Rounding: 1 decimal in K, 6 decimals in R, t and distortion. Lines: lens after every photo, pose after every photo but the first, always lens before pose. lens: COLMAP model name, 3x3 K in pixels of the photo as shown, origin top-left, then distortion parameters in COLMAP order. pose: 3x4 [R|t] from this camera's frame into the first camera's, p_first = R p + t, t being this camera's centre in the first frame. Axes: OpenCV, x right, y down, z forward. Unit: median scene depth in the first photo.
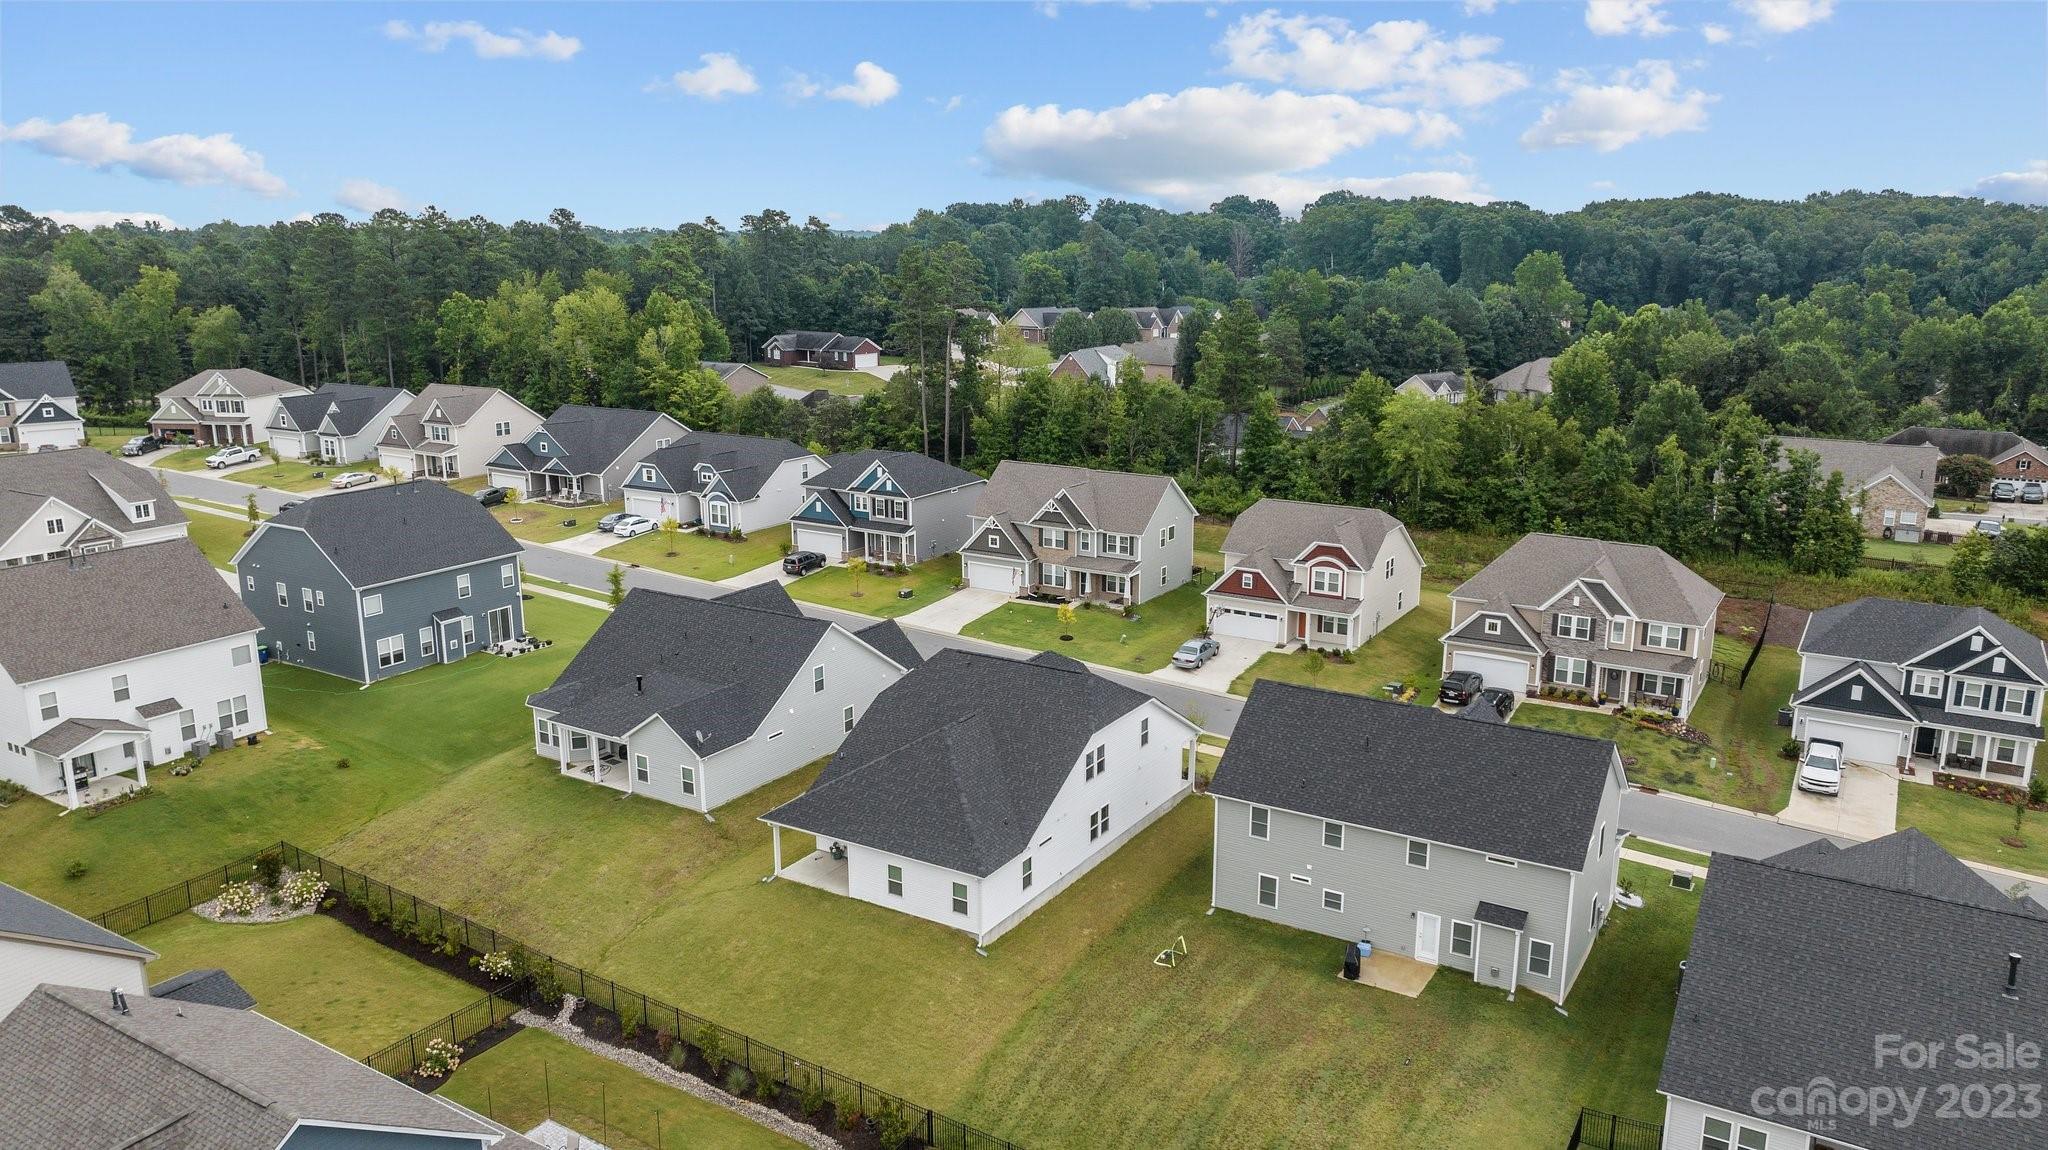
lens RADIAL K [[1439.8, 0, 1024.0], [0, 1439.8, 575.0], [0, 0, 1]] dist [-0.006342, -0.000731]
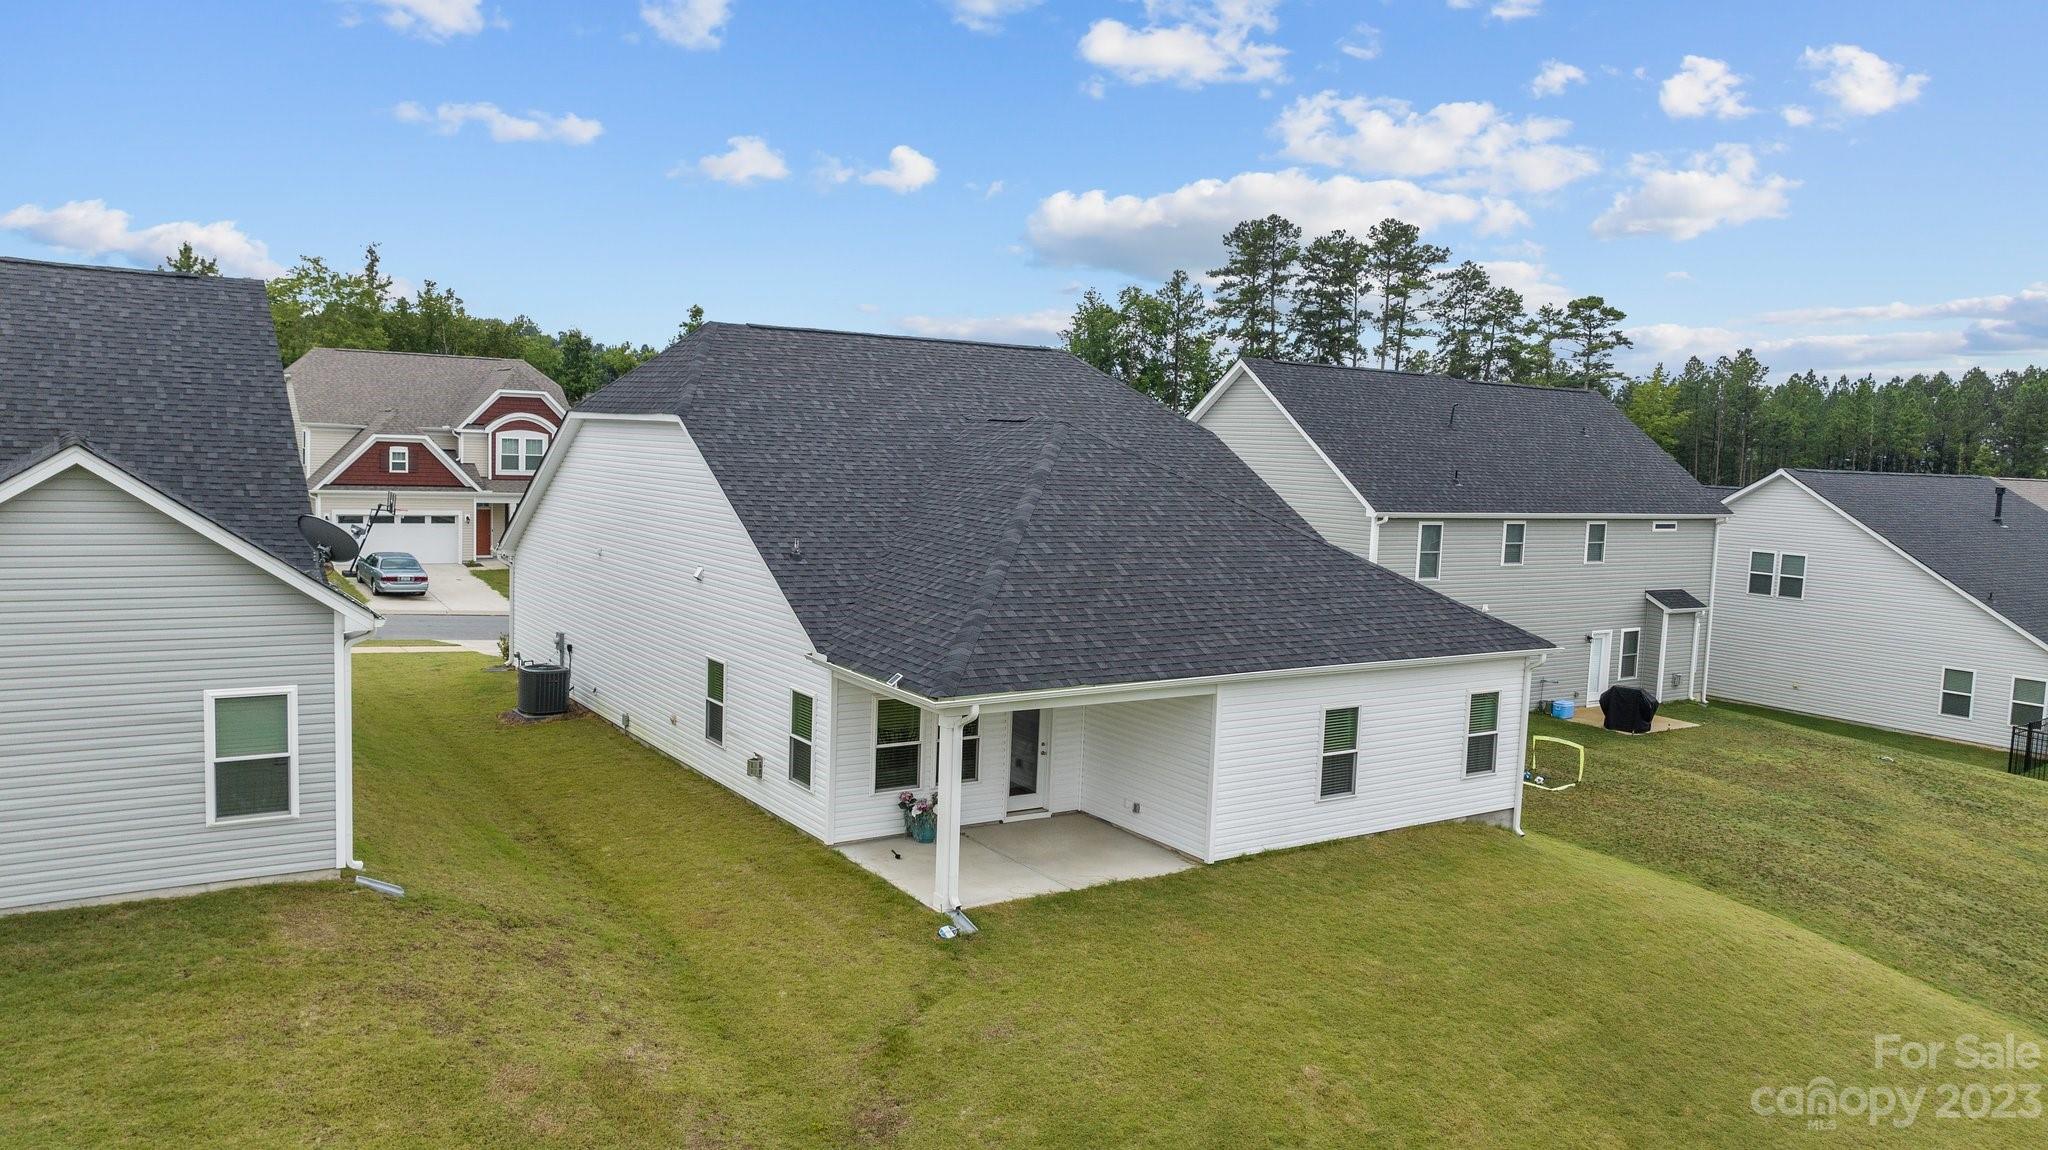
lens RADIAL K [[1439.8, 0, 1024.0], [0, 1439.8, 575.0], [0, 0, 1]] dist [-0.006342, -0.000731]
pose [[0.417497, -0.072423, 0.905788, -0.382361], [0.172309, 0.985043, -0.000661, 0.134351], [-0.892192, 0.156352, 0.423731, 0.785615]]
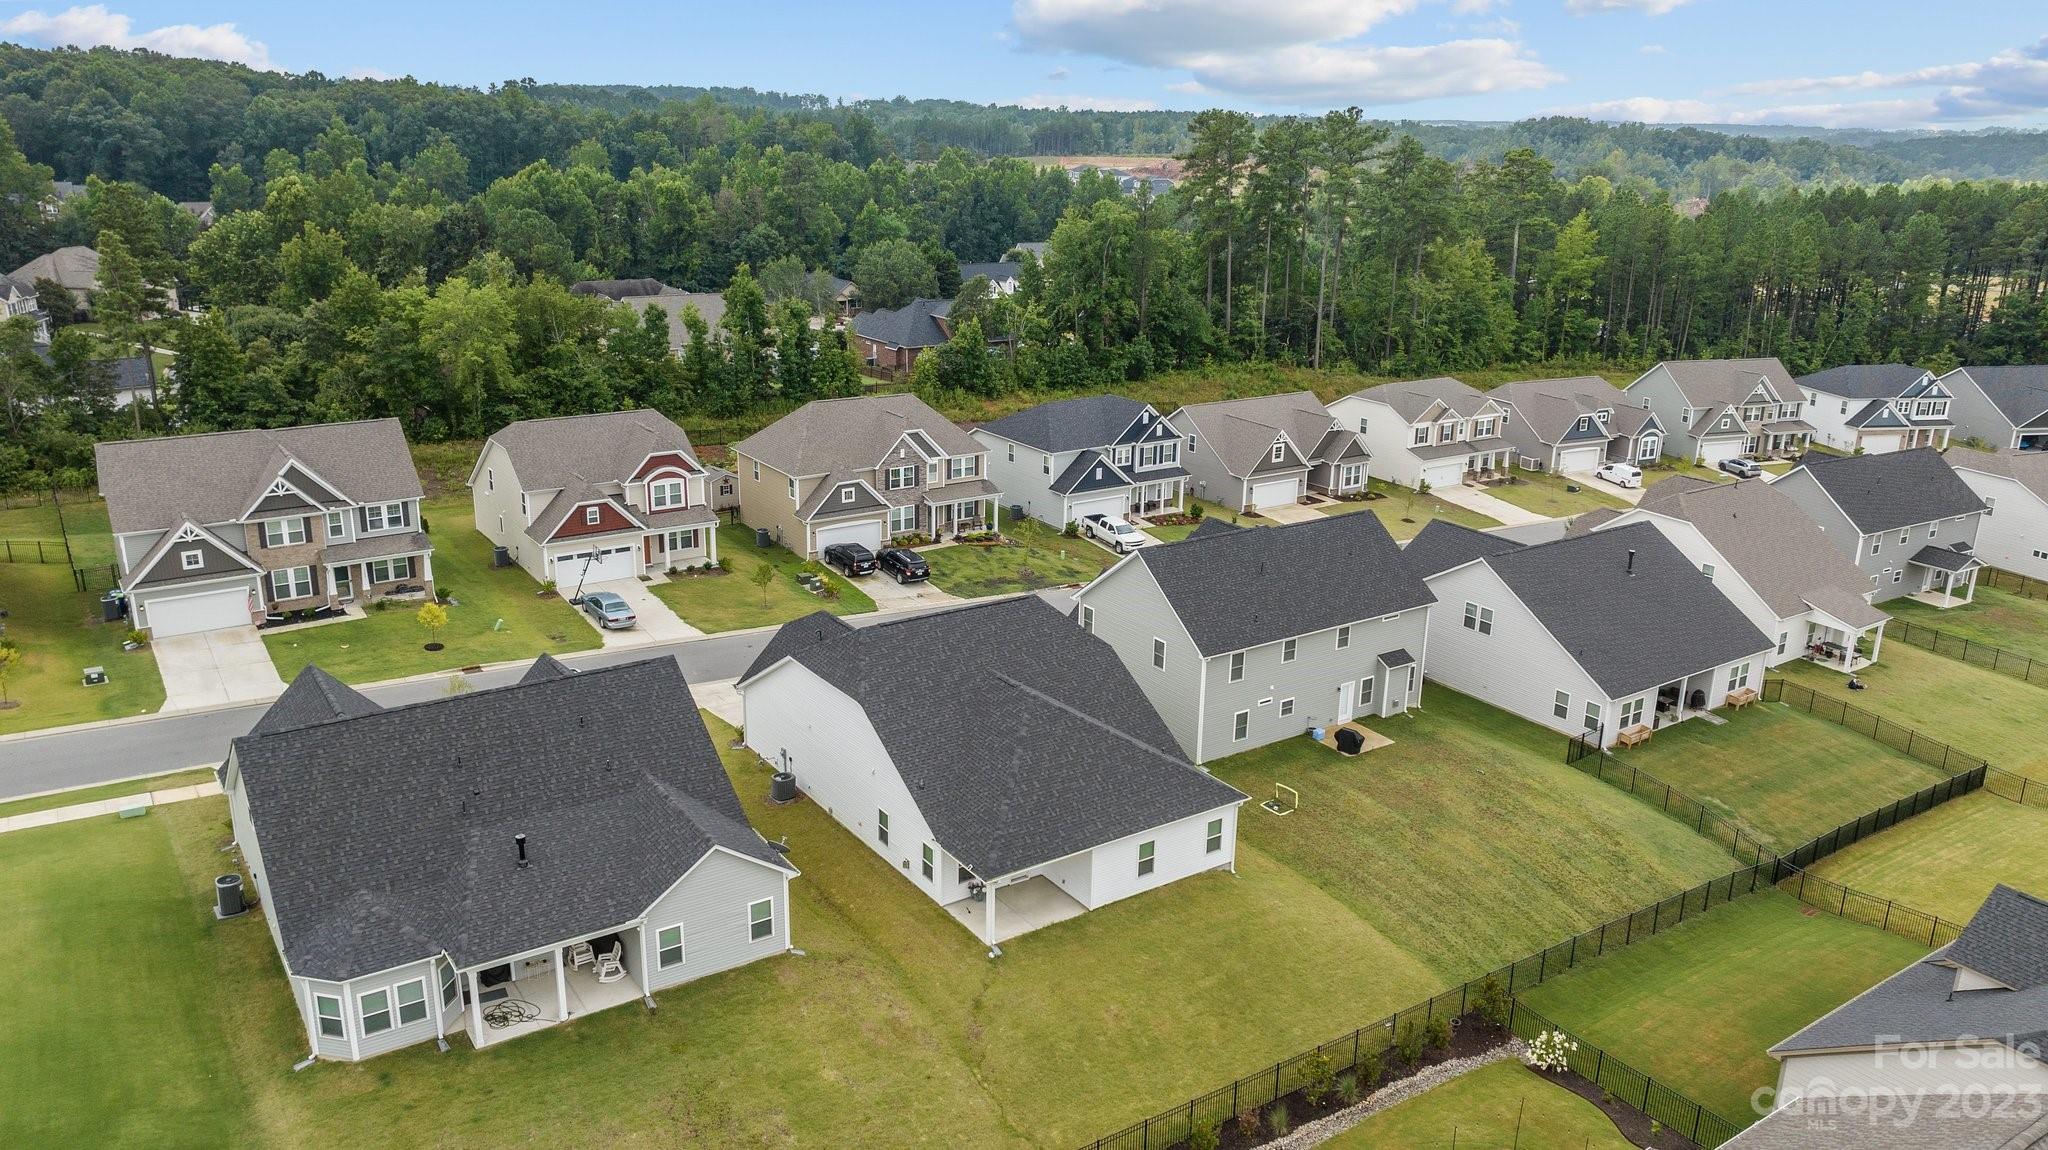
lens RADIAL K [[1465.6, 0, 1019.1], [0, 1465.6, 603.1], [0, 0, 1]] dist [0.007037, 0.008365]
pose [[0.414607, -0.279550, 0.865998, -0.733789], [0.192473, 0.957055, 0.216795, -0.124868], [-0.889413, 0.076797, 0.450608, 0.564396]]
